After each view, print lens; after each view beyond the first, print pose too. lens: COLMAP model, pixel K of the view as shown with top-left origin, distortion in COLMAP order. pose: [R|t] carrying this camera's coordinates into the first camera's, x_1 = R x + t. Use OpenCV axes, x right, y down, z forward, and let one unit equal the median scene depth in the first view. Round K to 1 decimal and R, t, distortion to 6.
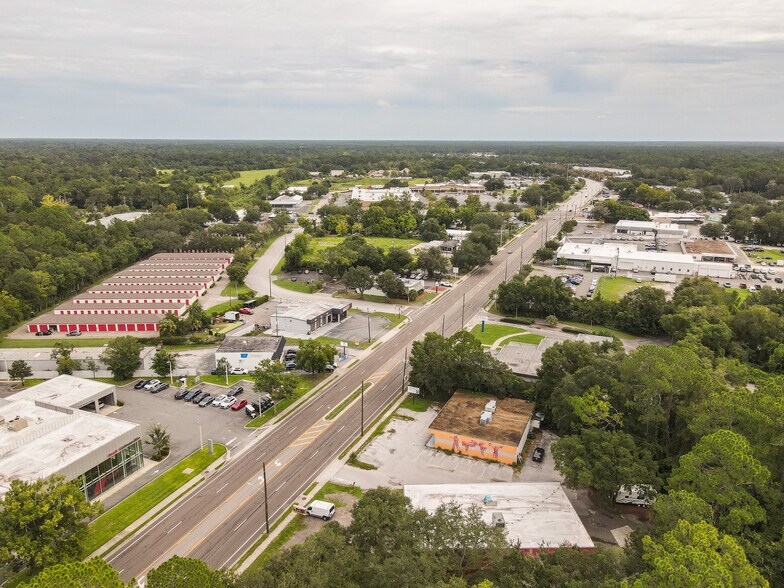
lens RADIAL K [[566.8, 0, 389.4], [0, 566.8, 295.9], [0, 0, 1]] dist [0.001096, 0.014118]
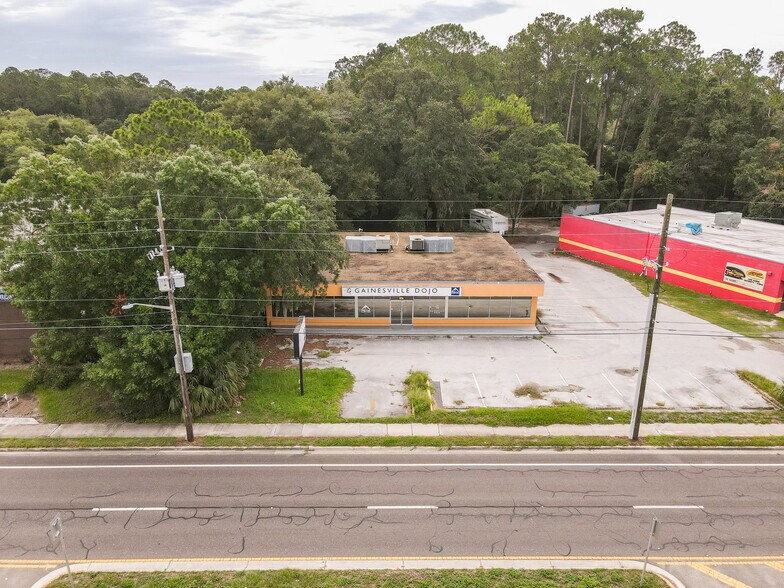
lens RADIAL K [[566.8, 0, 389.4], [0, 566.8, 295.9], [0, 0, 1]] dist [0.001096, 0.014118]
pose [[-0.398154, -0.293646, 0.869049, -0.179261], [0.236253, 0.882595, 0.406462, 0.057736], [-0.886373, 0.367150, -0.282034, 1.008523]]
